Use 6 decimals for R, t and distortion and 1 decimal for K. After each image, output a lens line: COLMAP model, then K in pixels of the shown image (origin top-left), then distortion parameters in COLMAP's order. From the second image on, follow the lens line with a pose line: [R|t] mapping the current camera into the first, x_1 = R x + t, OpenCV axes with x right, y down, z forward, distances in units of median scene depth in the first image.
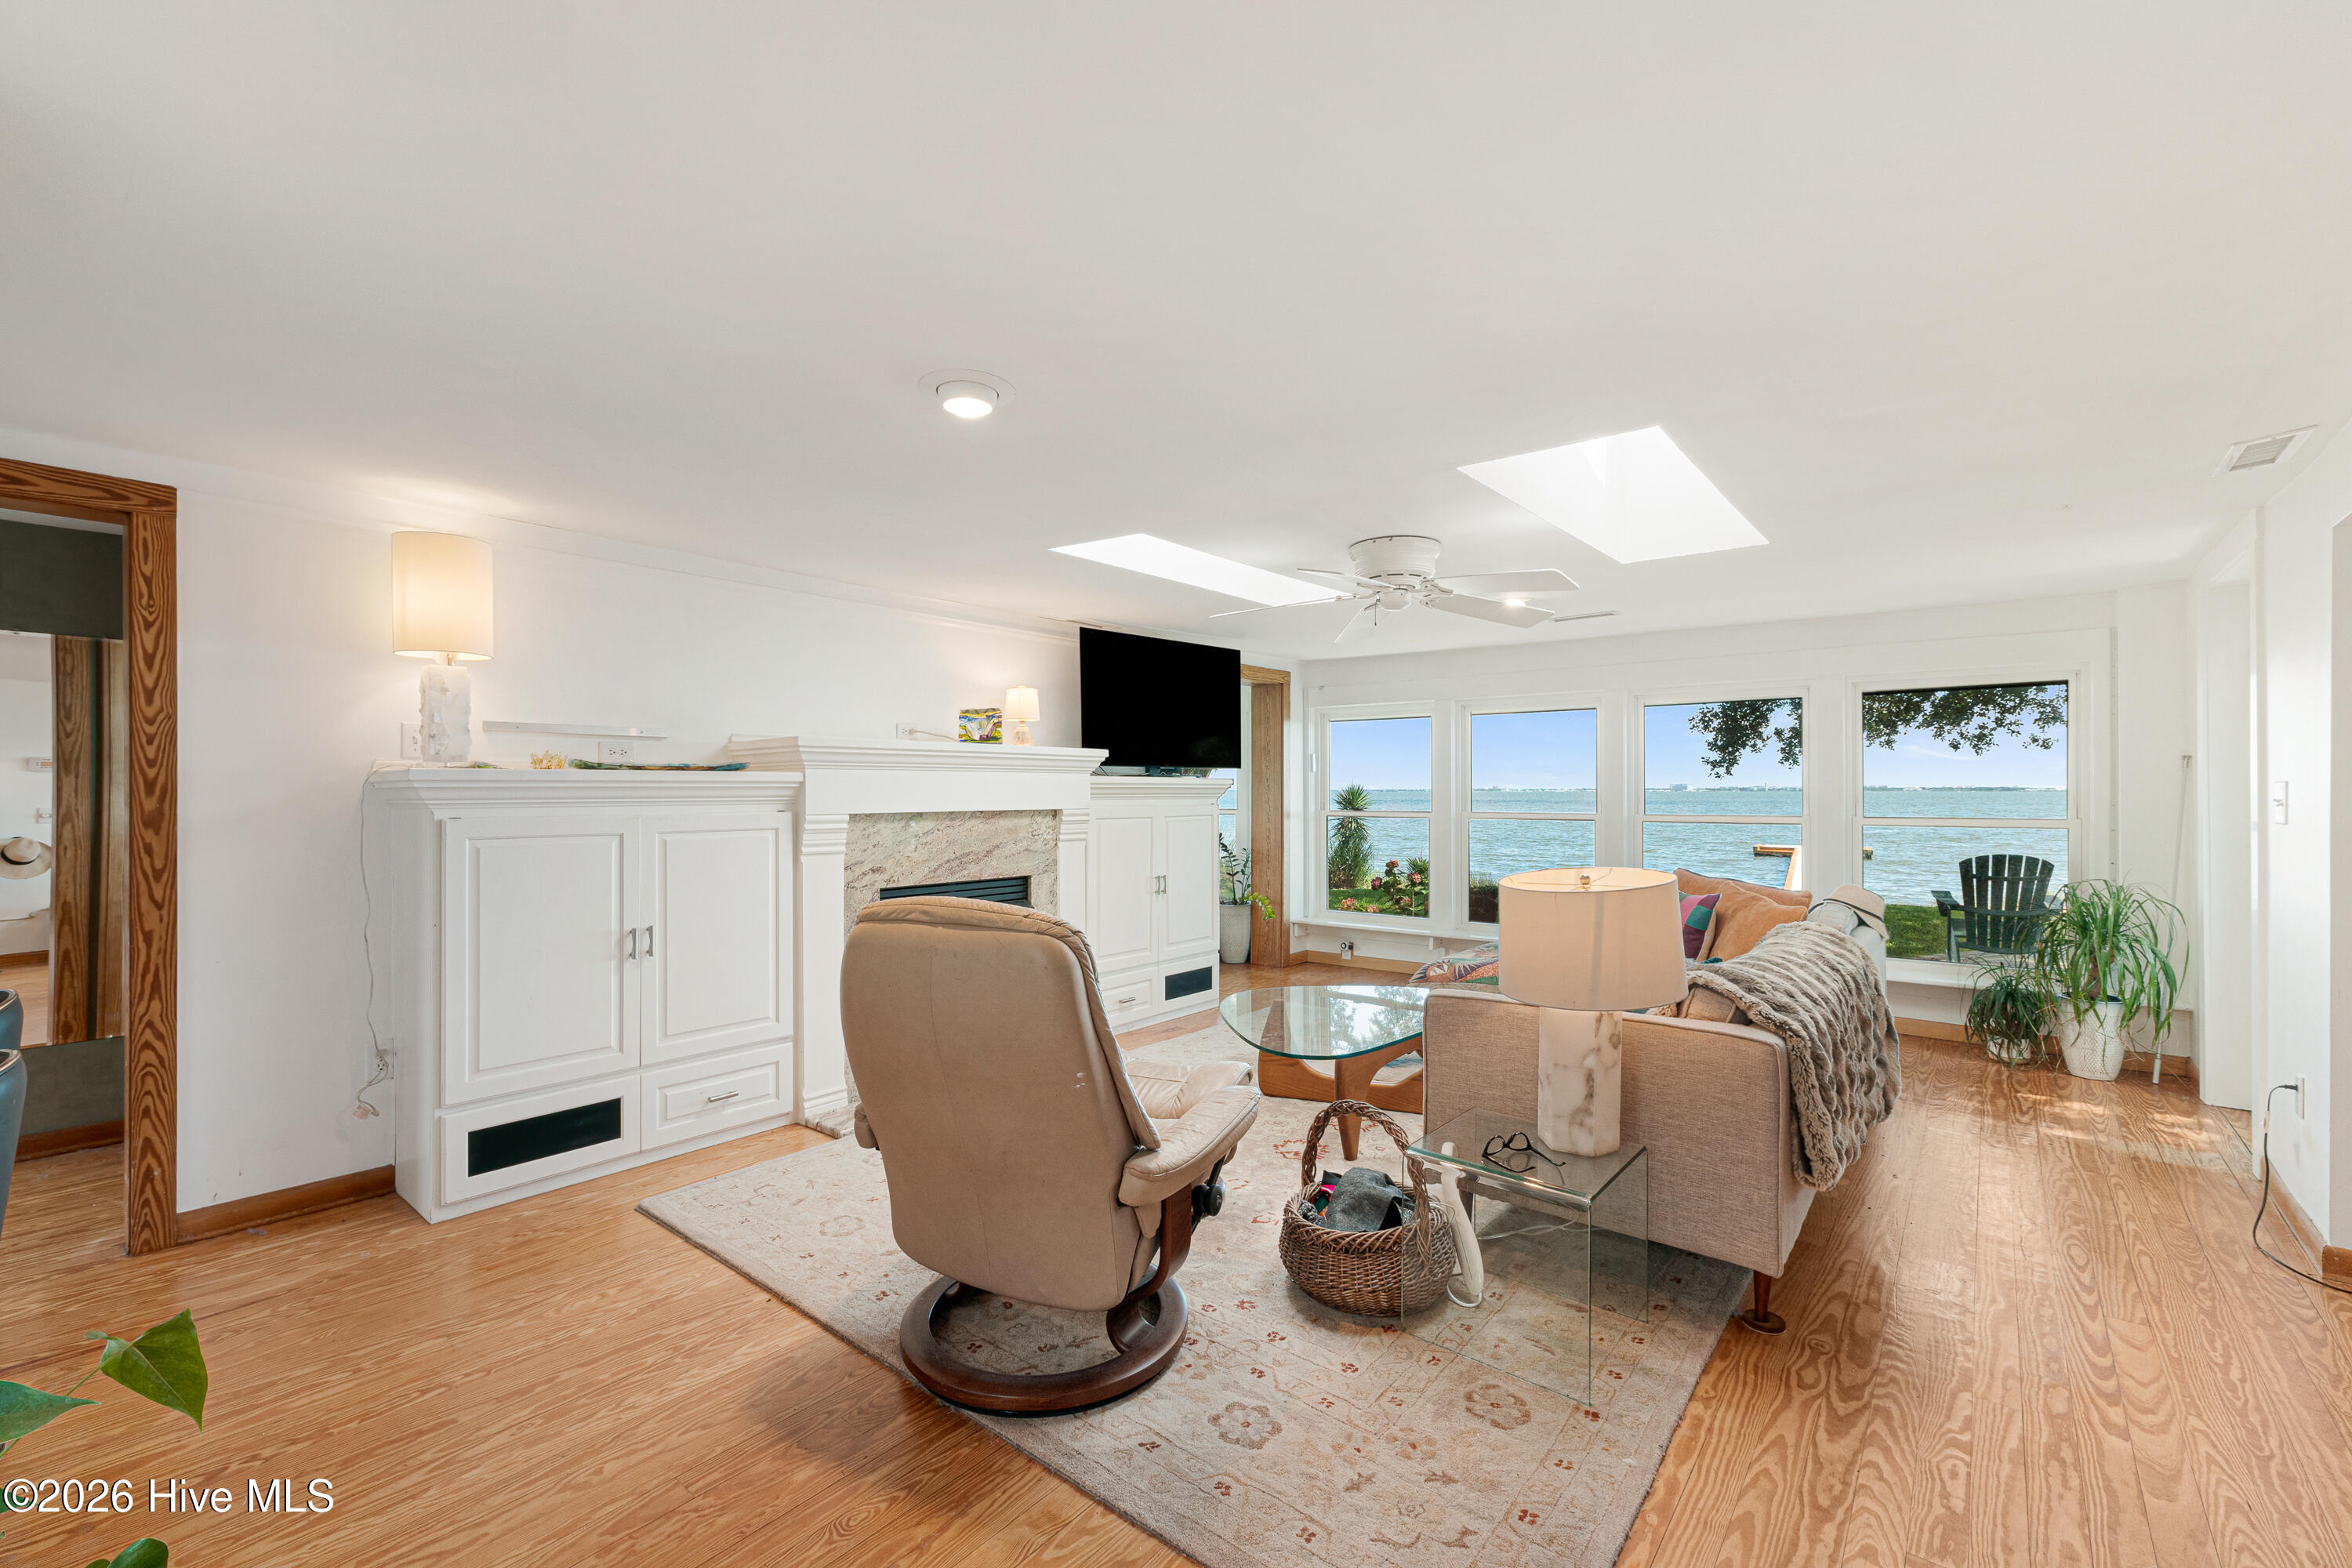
lens RADIAL K [[994.3, 0, 1209.0], [0, 994.3, 803.3], [0, 0, 1]] dist [0.009308, -0.000454]
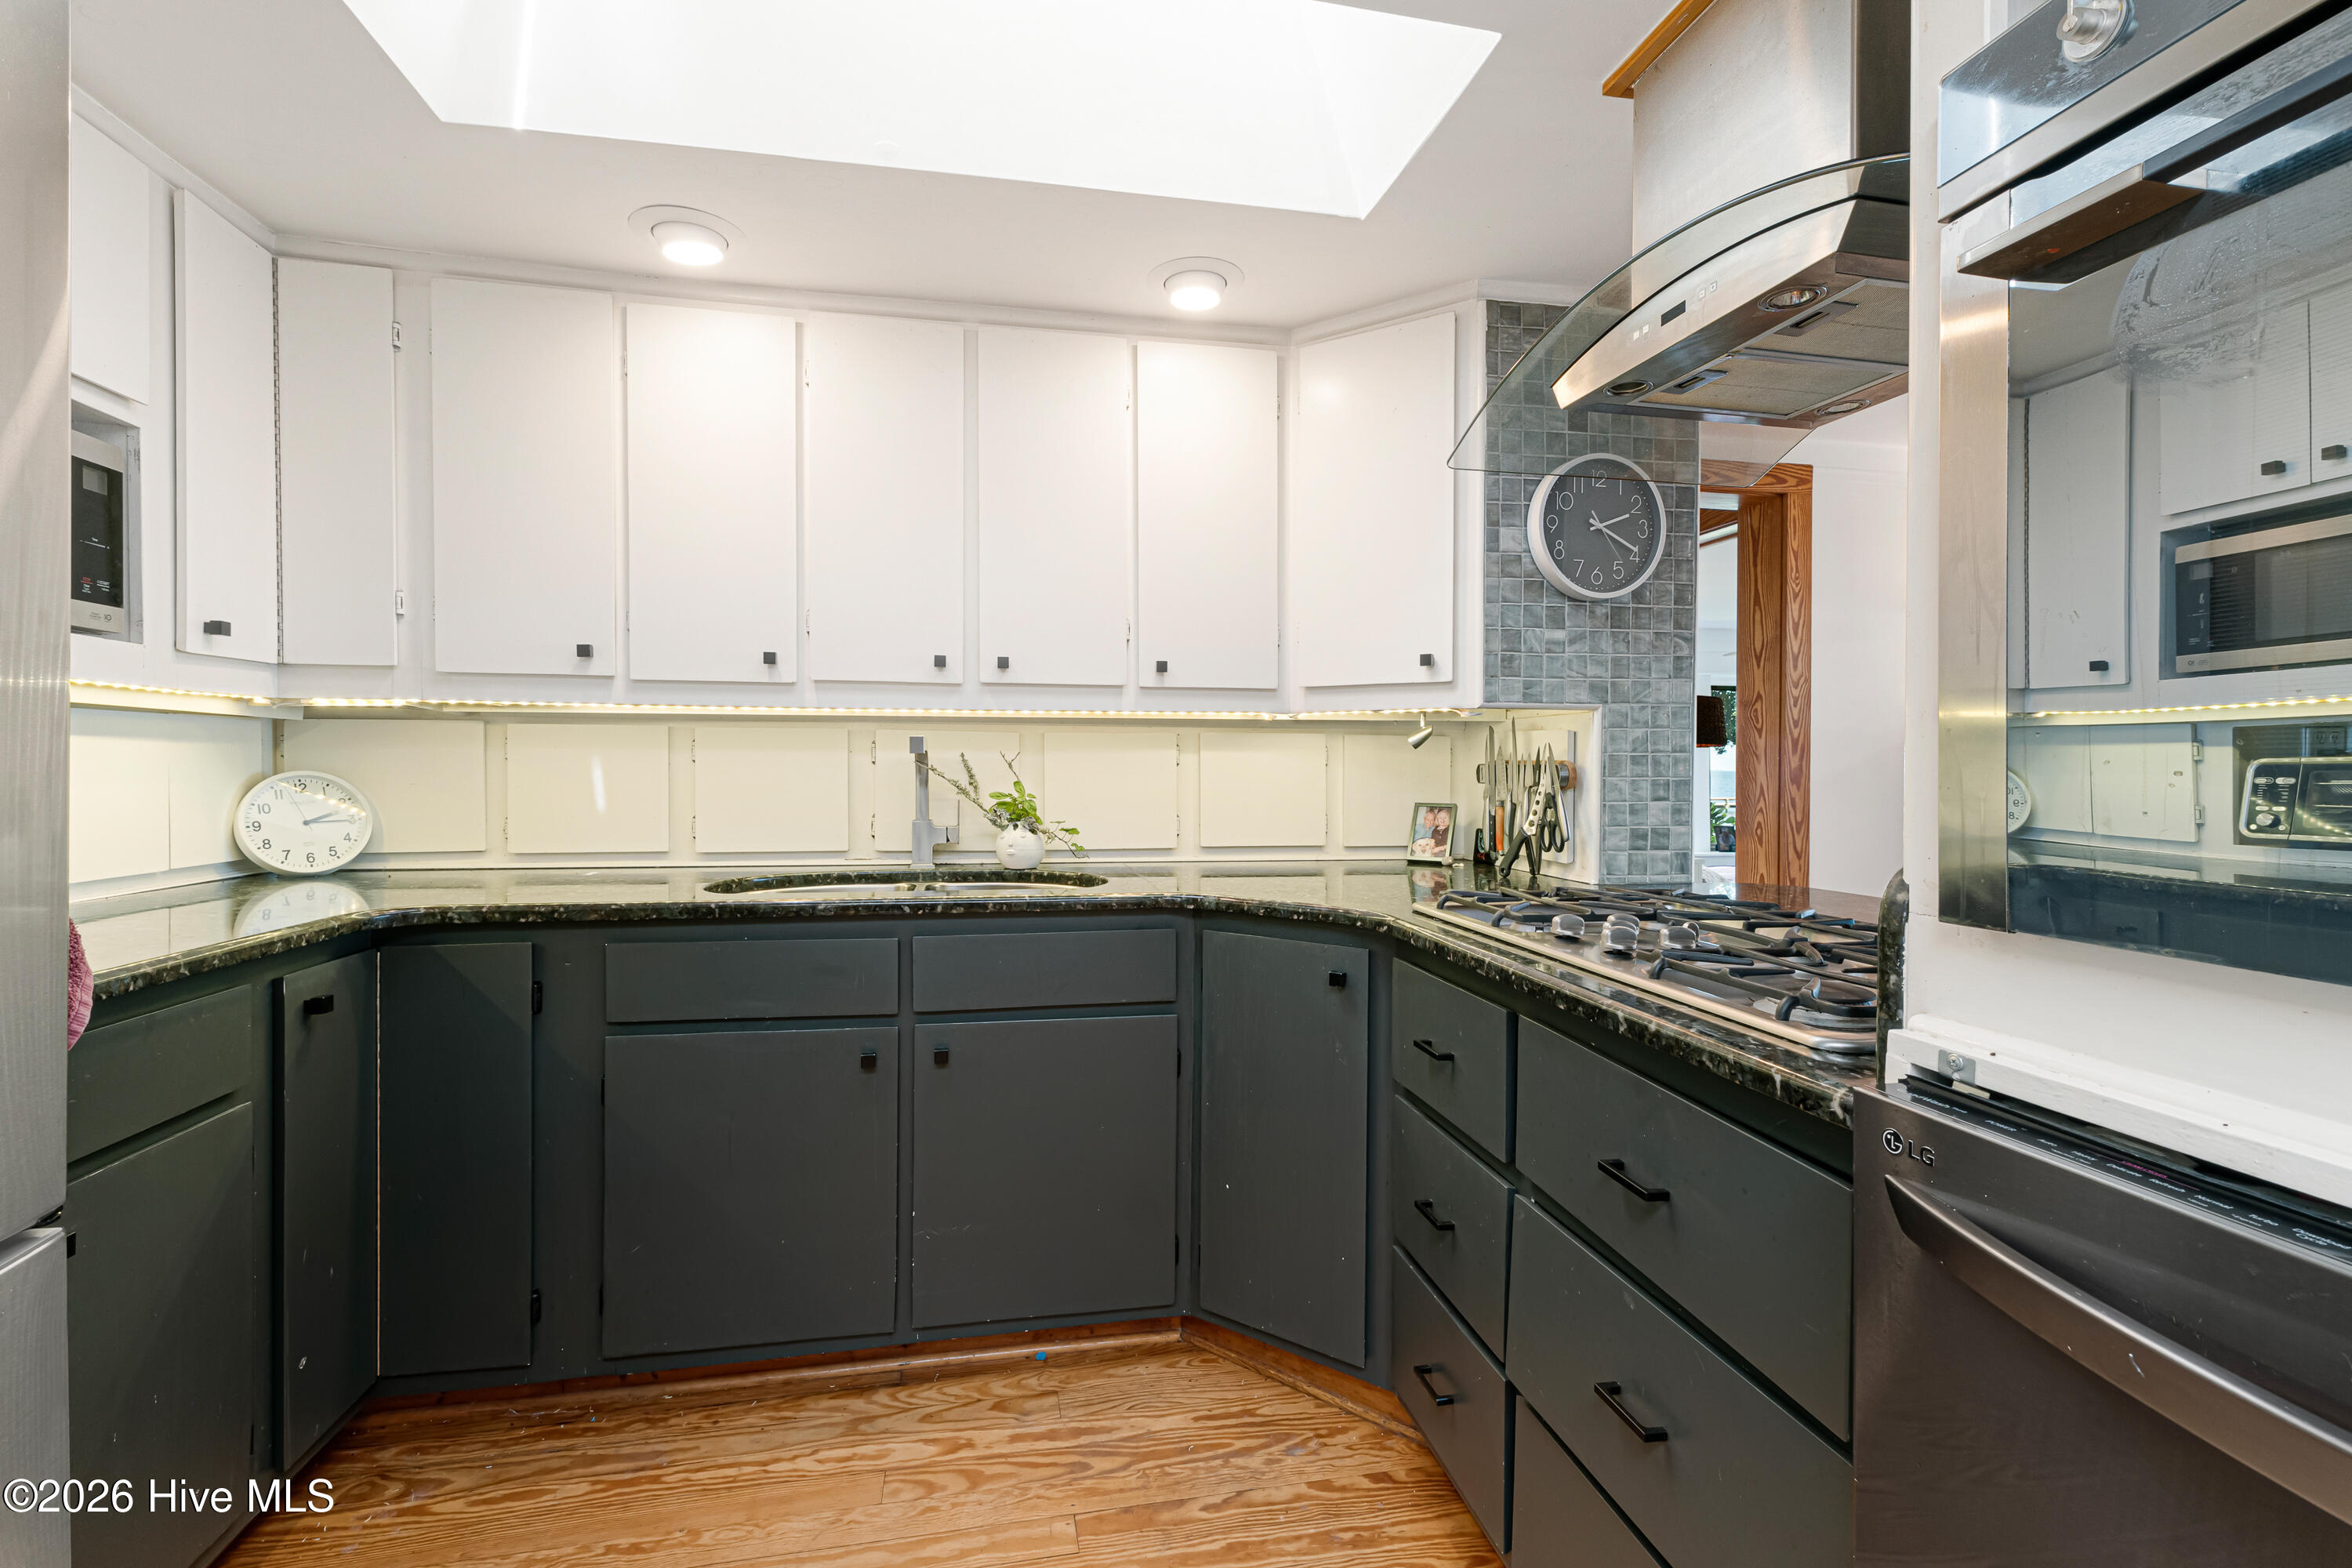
lens RADIAL K [[994.3, 0, 1164.7], [0, 994.3, 783.3], [0, 0, 1]] dist [0.009308, -0.000454]
pose [[0.743940, 0.020664, -0.667927, -0.716226], [-0.018888, 0.999773, 0.009892, 0.022466], [0.667979, 0.005257, 0.744161, -0.213320]]
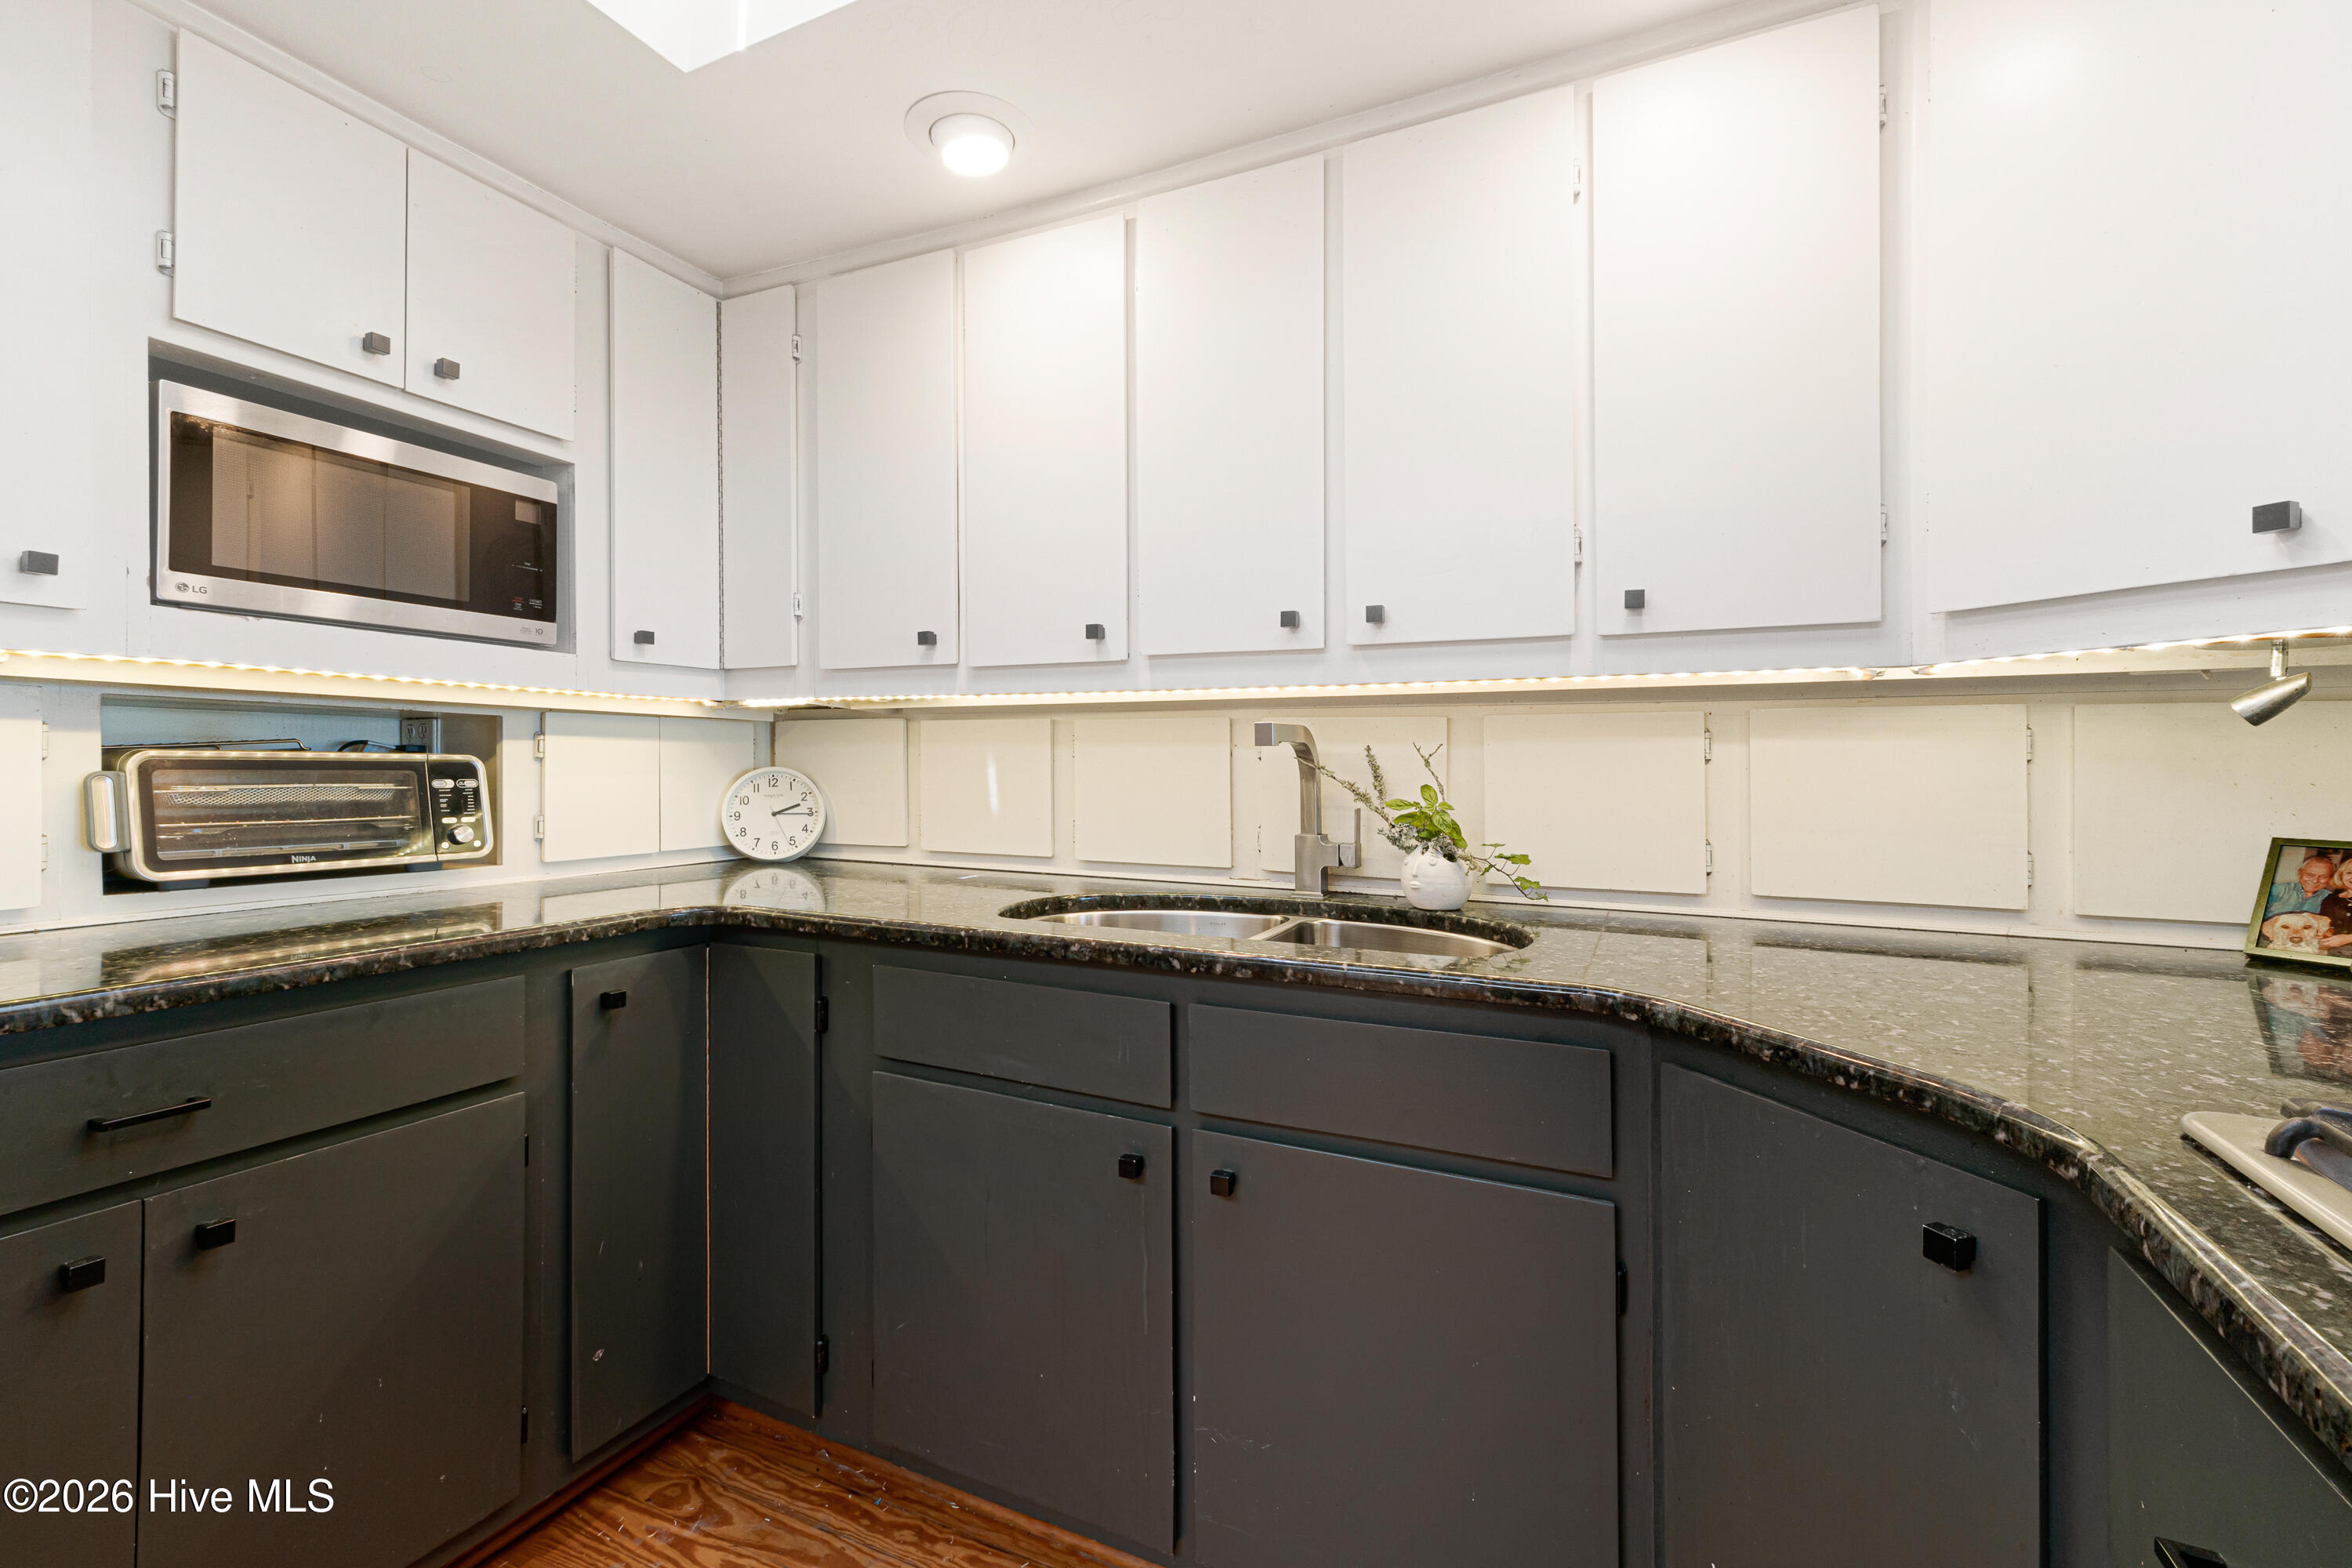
lens RADIAL K [[994.3, 0, 1162.9], [0, 994.3, 758.9], [0, 0, 1]] dist [0.009308, -0.000454]
pose [[0.202057, 0.003338, -0.979368, -0.807861], [-0.021521, 0.999768, -0.001033, 0.020406], [0.979137, 0.021286, 0.202082, 0.017534]]
